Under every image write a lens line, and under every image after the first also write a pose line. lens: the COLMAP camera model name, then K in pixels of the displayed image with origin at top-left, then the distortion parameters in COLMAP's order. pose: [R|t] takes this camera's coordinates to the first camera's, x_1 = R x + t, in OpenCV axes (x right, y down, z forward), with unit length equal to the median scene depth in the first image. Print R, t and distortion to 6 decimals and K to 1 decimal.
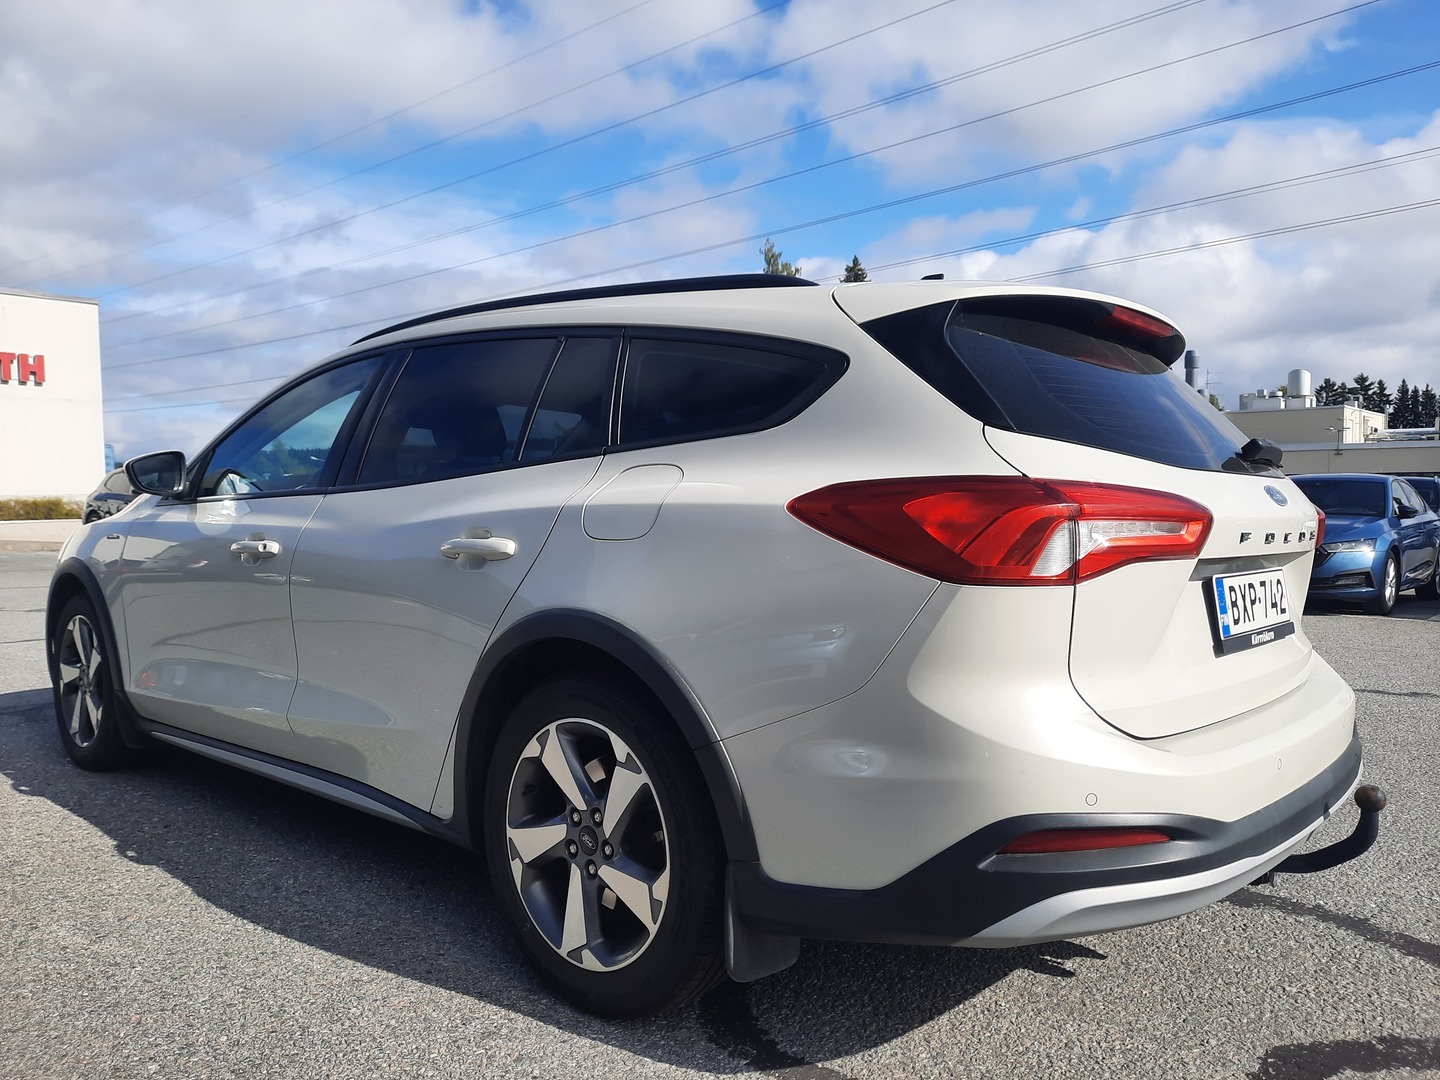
lens RADIAL K [[1079.4, 0, 710.8], [0, 1079.4, 541.2], [0, 0, 1]] dist [0.019856, -0.000186]
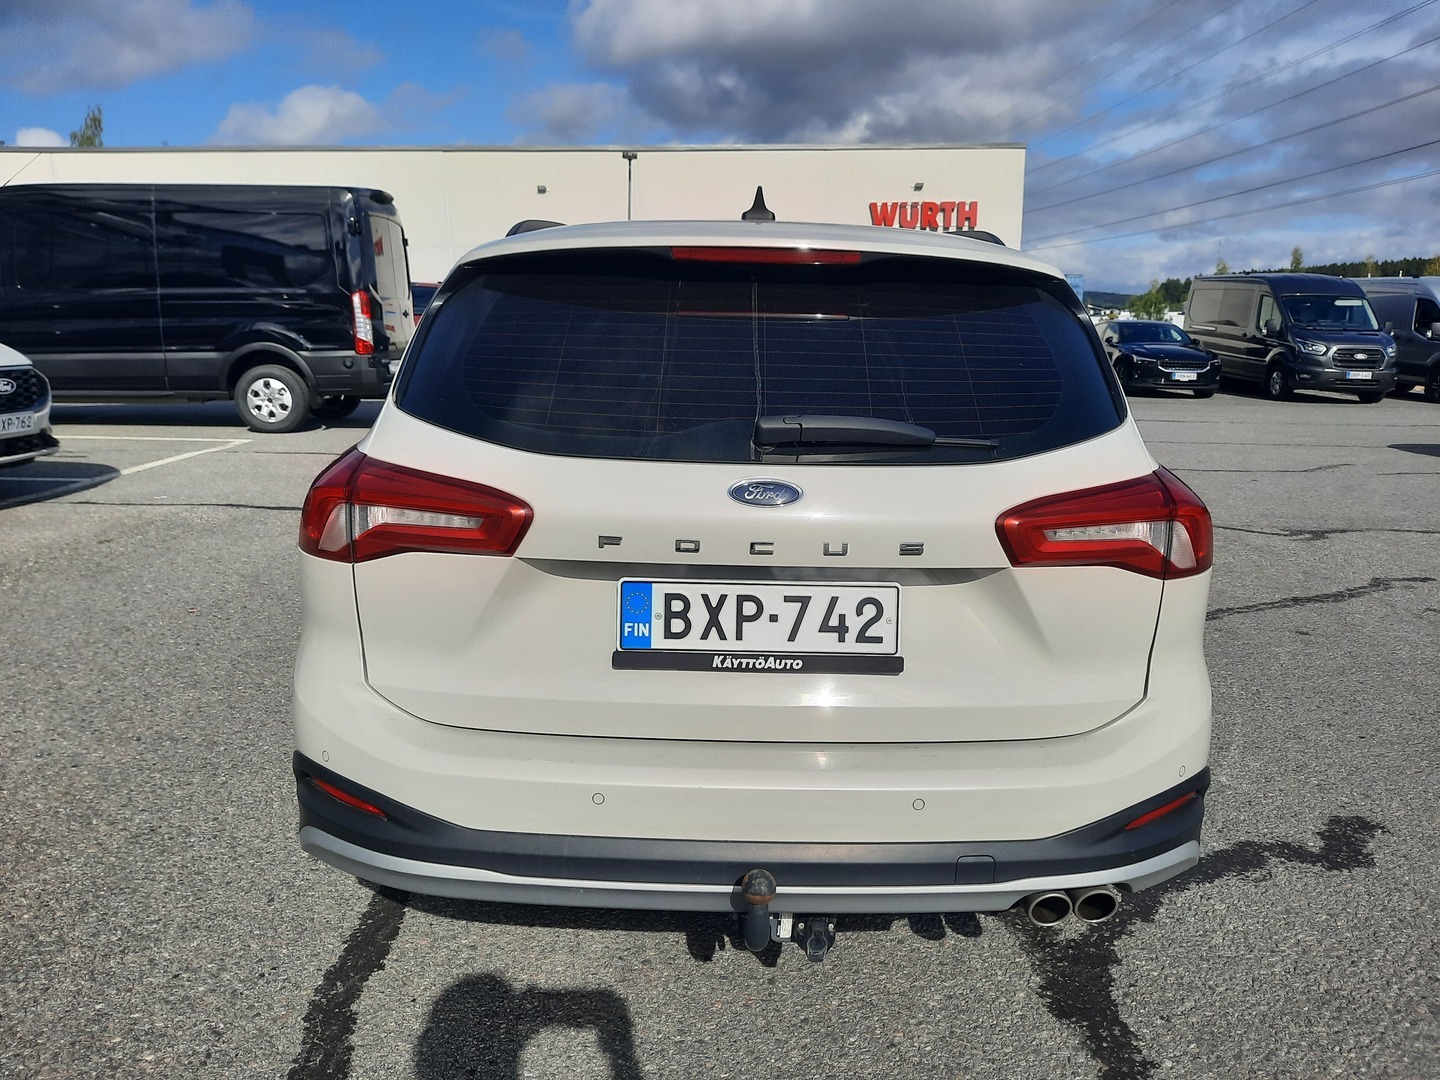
lens RADIAL K [[1079.4, 0, 710.8], [0, 1079.4, 541.2], [0, 0, 1]] dist [0.019856, -0.000186]
pose [[0.641592, 0.149241, -0.752388, 0.954752], [-0.024683, 0.984398, 0.174214, -0.123391], [0.766649, -0.093203, 0.635266, 0.415294]]
